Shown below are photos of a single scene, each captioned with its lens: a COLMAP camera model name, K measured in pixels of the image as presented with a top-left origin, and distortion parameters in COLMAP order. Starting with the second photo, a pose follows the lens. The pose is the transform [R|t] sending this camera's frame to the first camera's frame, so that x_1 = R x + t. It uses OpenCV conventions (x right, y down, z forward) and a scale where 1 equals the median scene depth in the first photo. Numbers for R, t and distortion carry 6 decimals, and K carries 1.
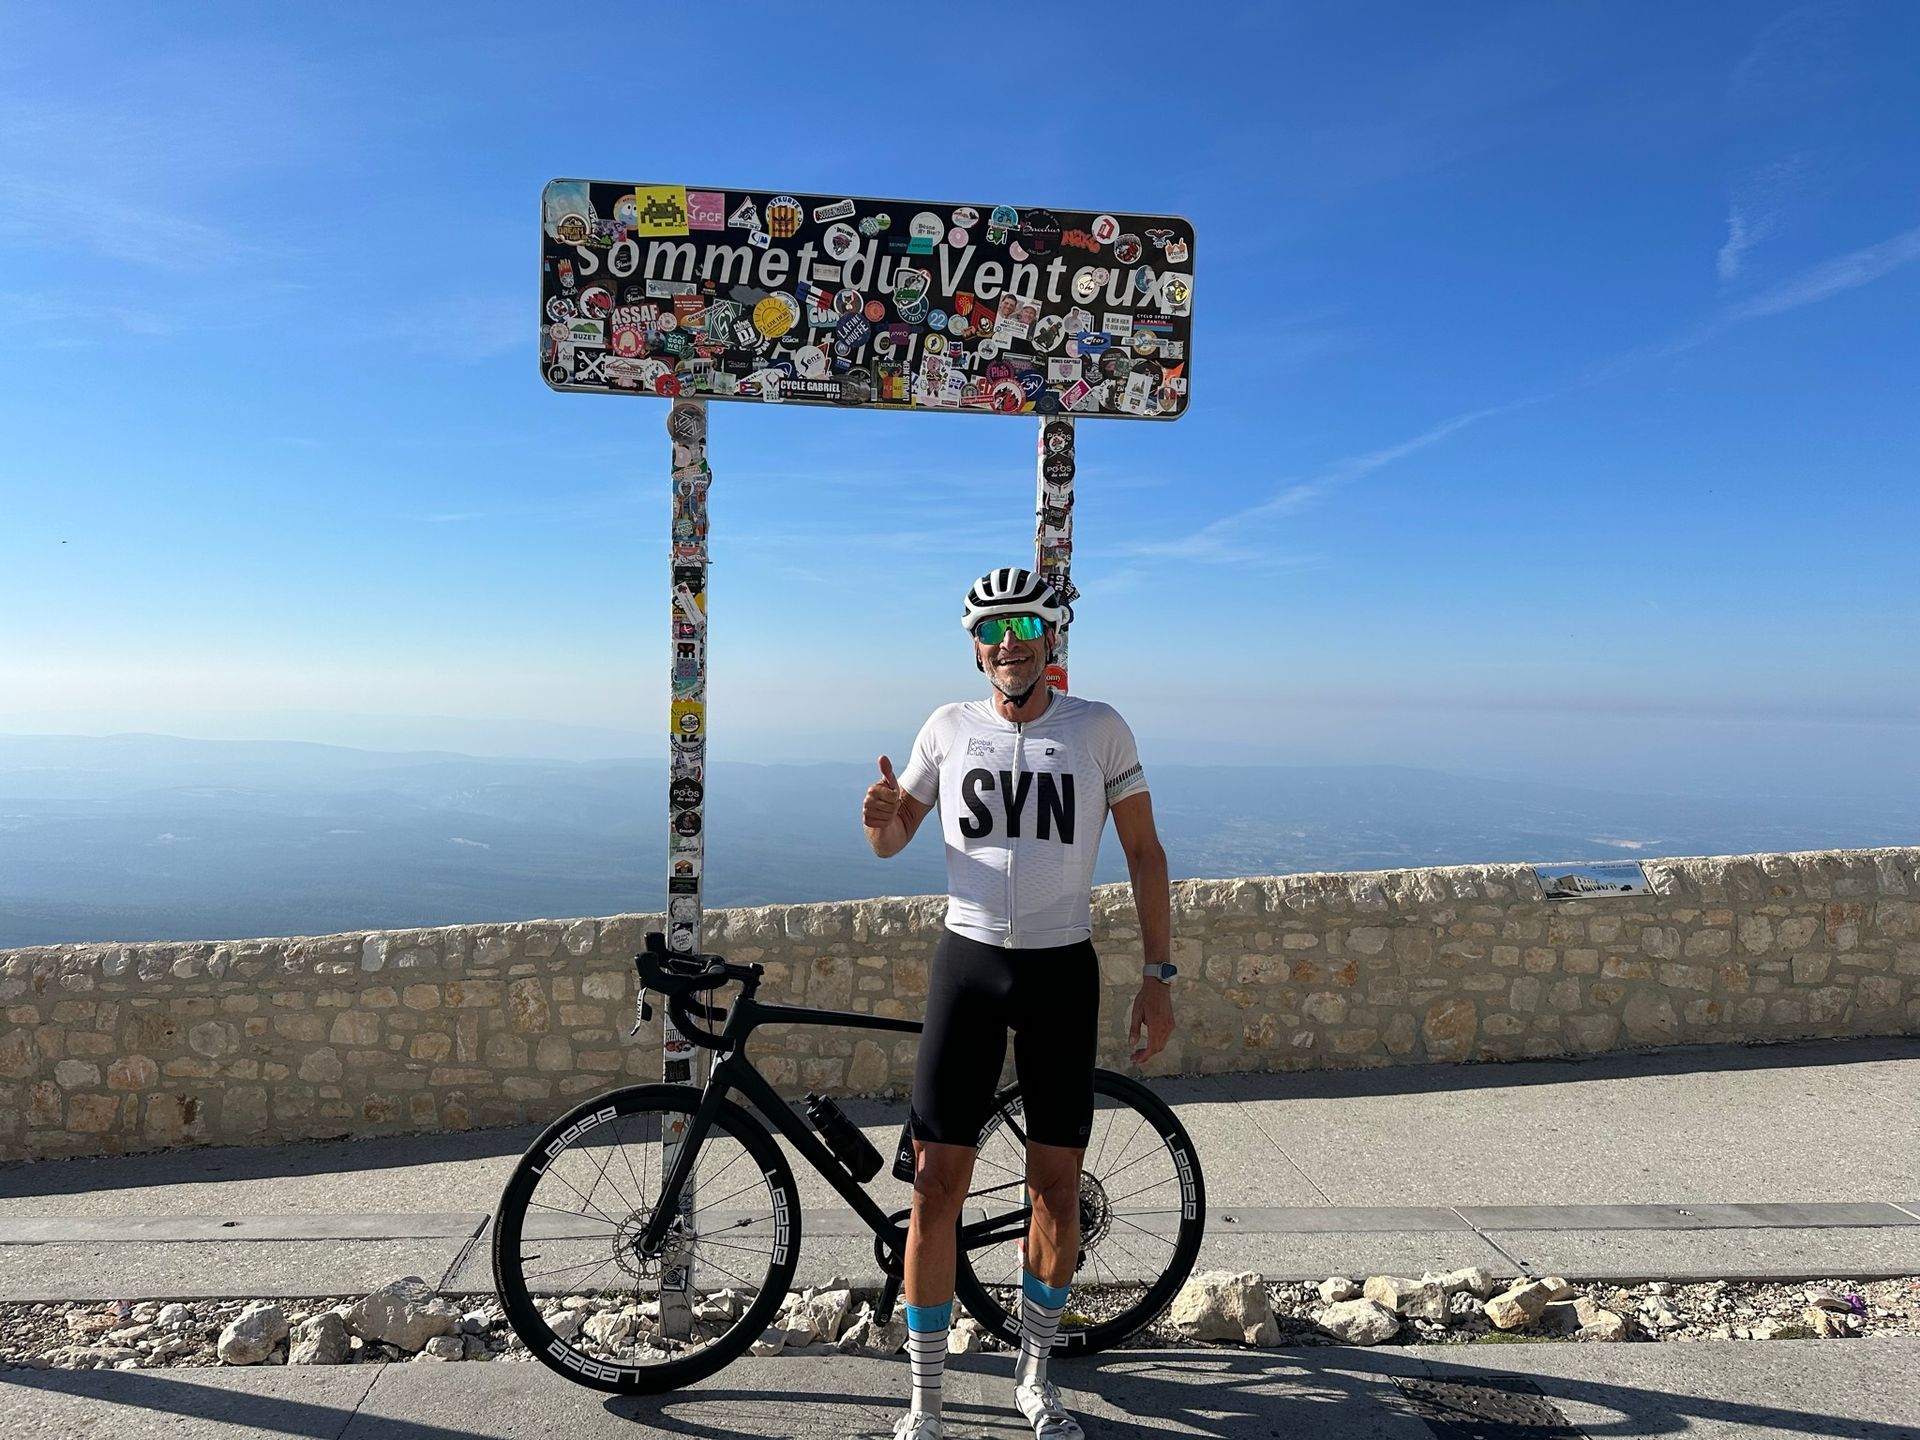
lens RADIAL K [[1285.0, 0, 951.8], [0, 1285.0, 733.3], [0, 0, 1]] dist [0.109311, -0.153202]
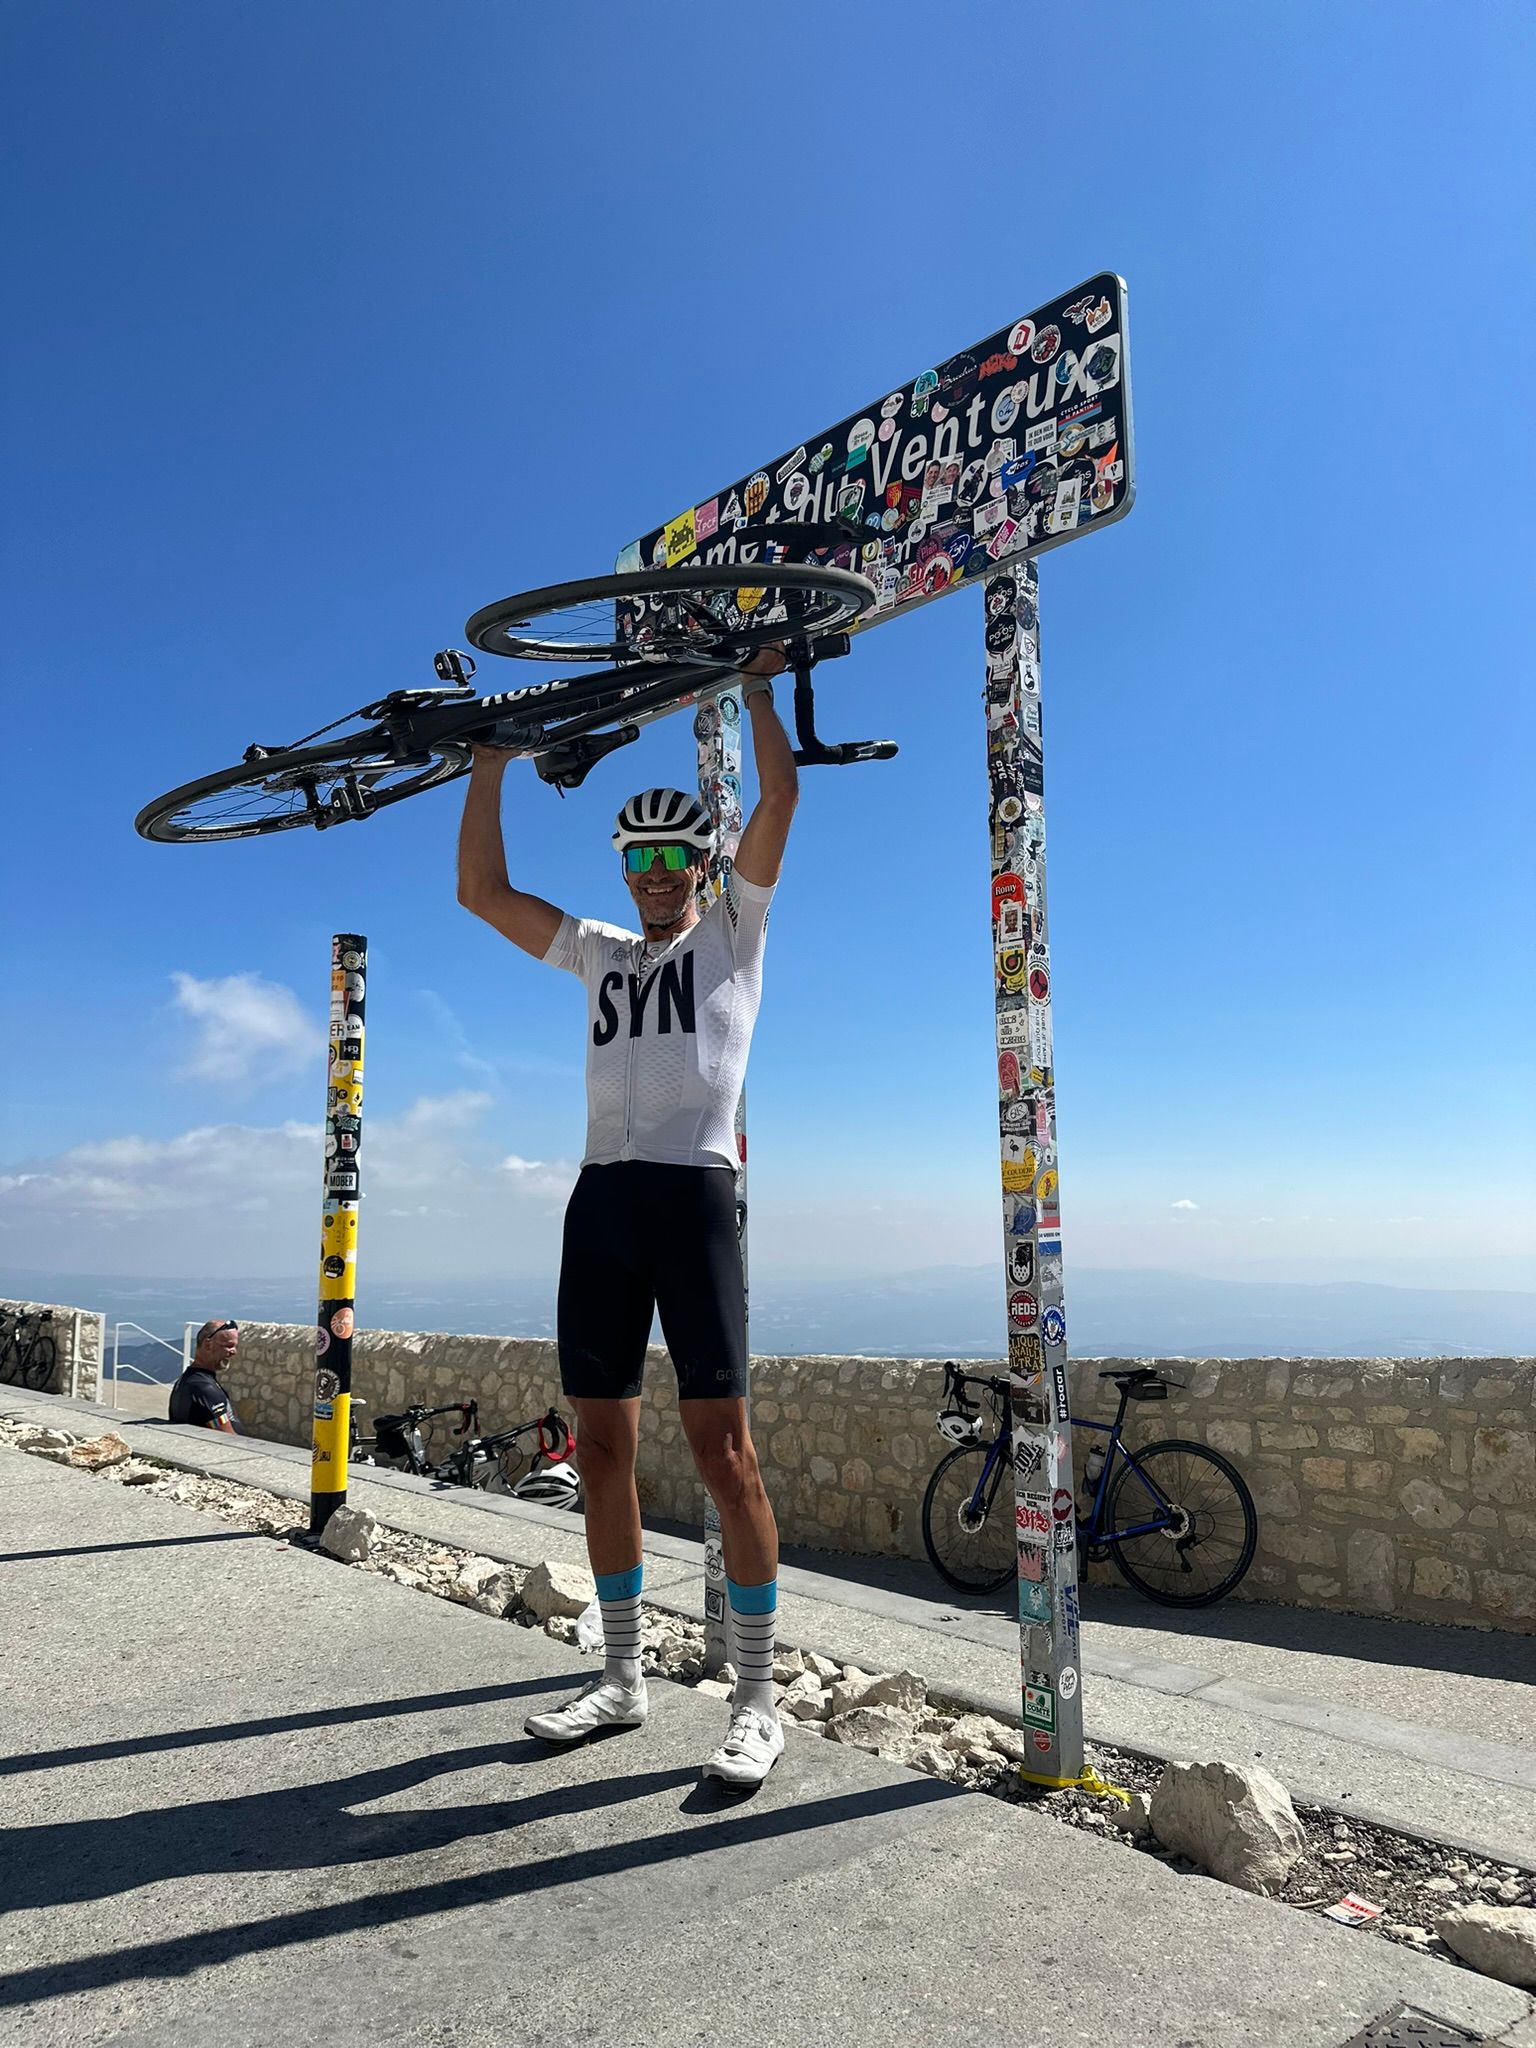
lens RADIAL K [[1416.3, 0, 768.0], [0, 1416.3, 1024.0], [0, 0, 1]] dist [0.048475, -0.171746]
pose [[0.598606, -0.135823, -0.789445, 0.339330], [-0.000531, 0.985453, -0.169948, 0.093293], [0.801044, 0.102151, 0.589825, 0.206288]]
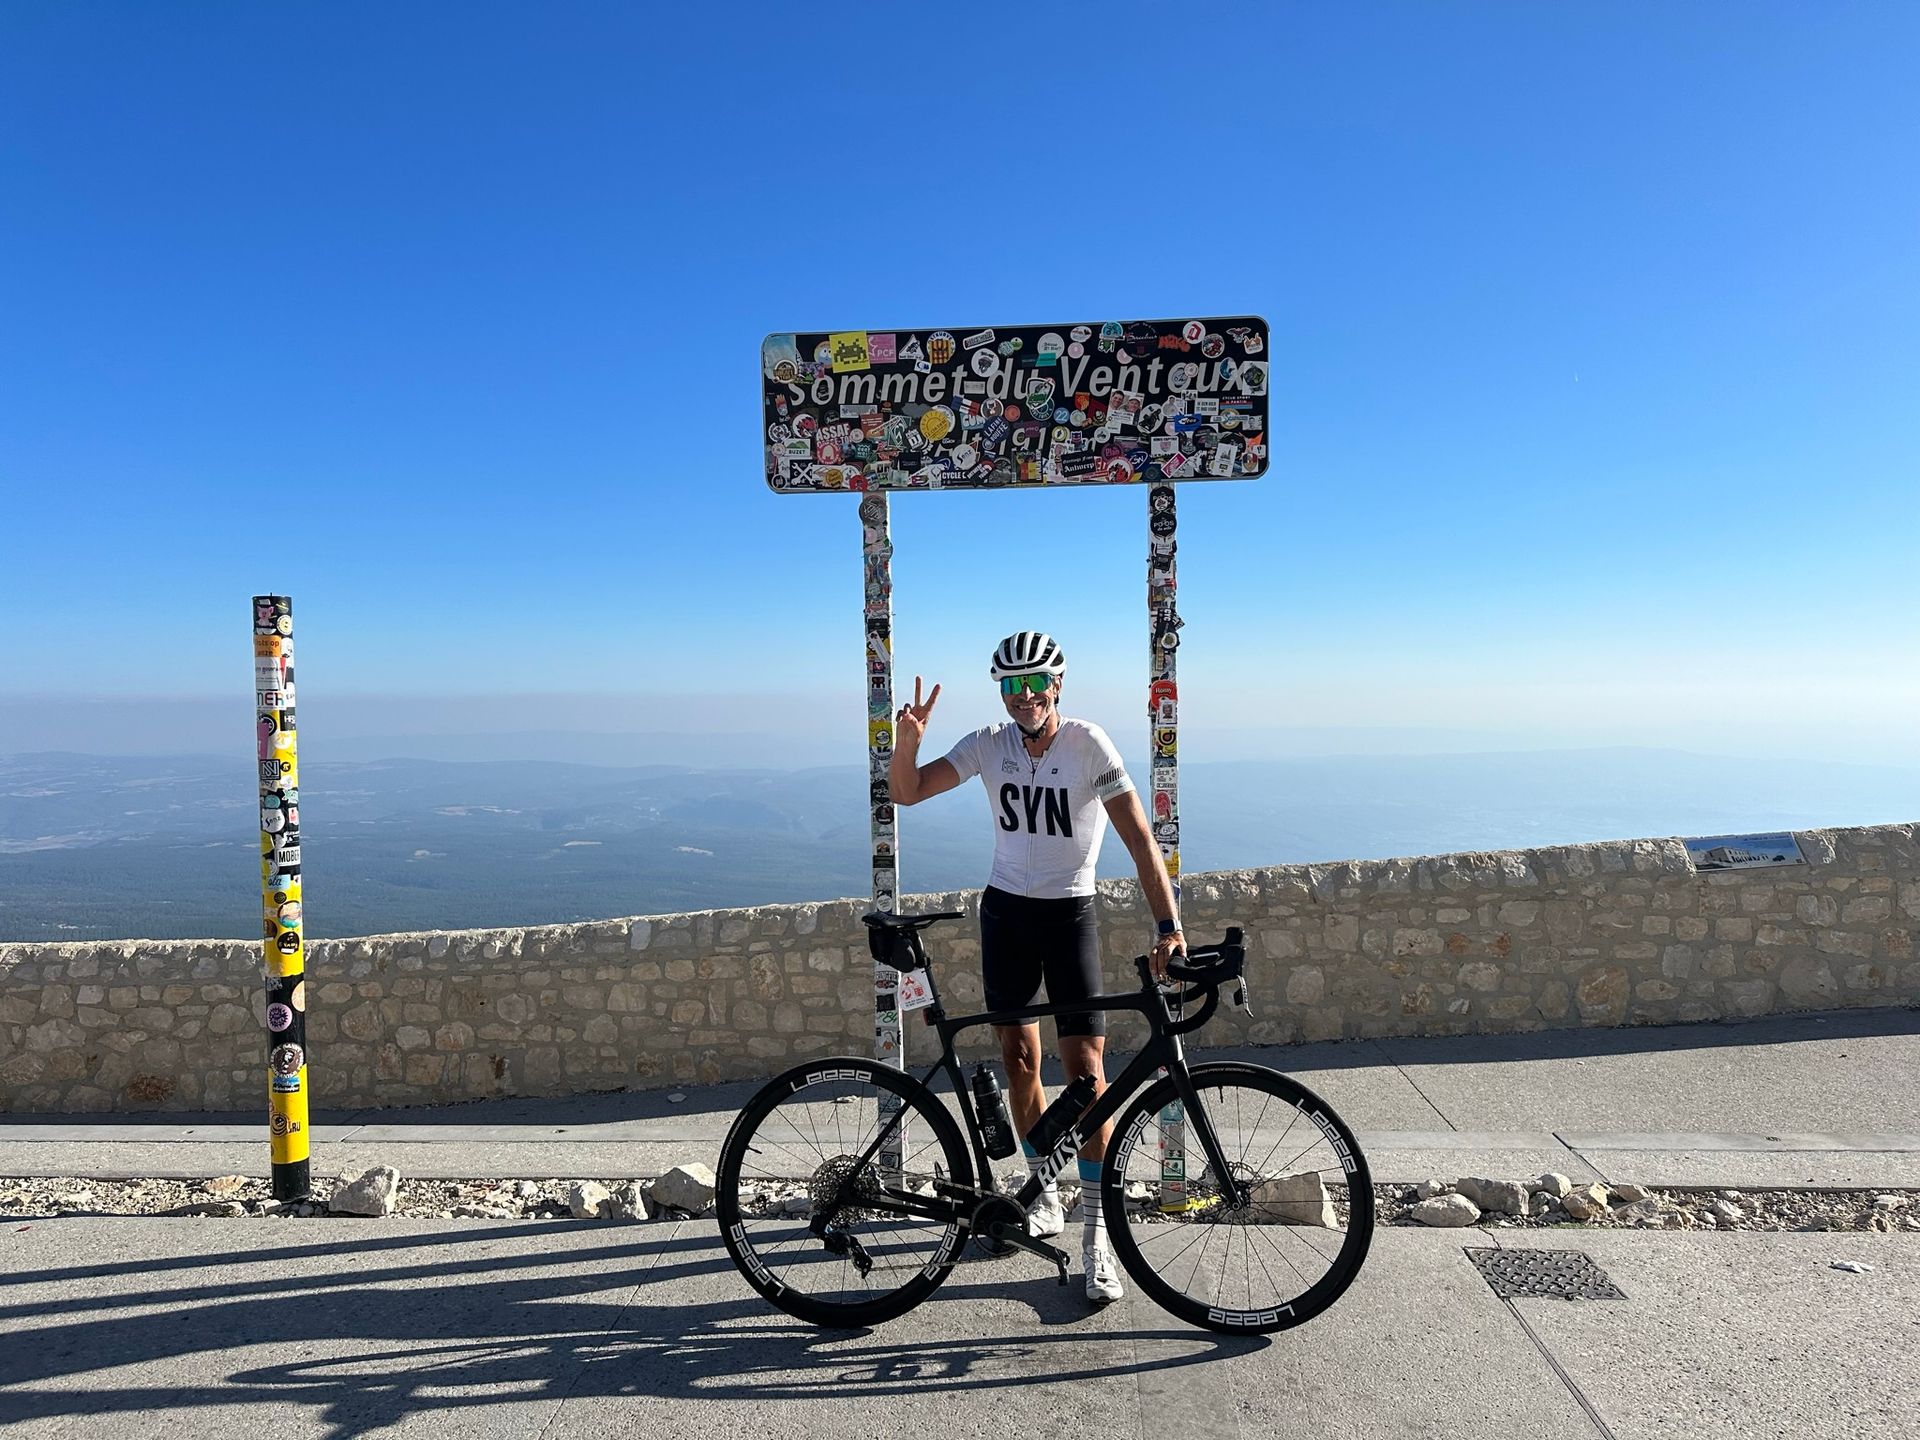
lens RADIAL K [[1285.0, 0, 951.8], [0, 1285.0, 733.3], [0, 0, 1]] dist [0.109311, -0.153202]
pose [[0.987122, -0.037555, -0.155495, 0.035034], [0.037511, 0.999291, -0.003219, -0.002712], [0.155506, -0.002656, 0.987831, -0.141737]]
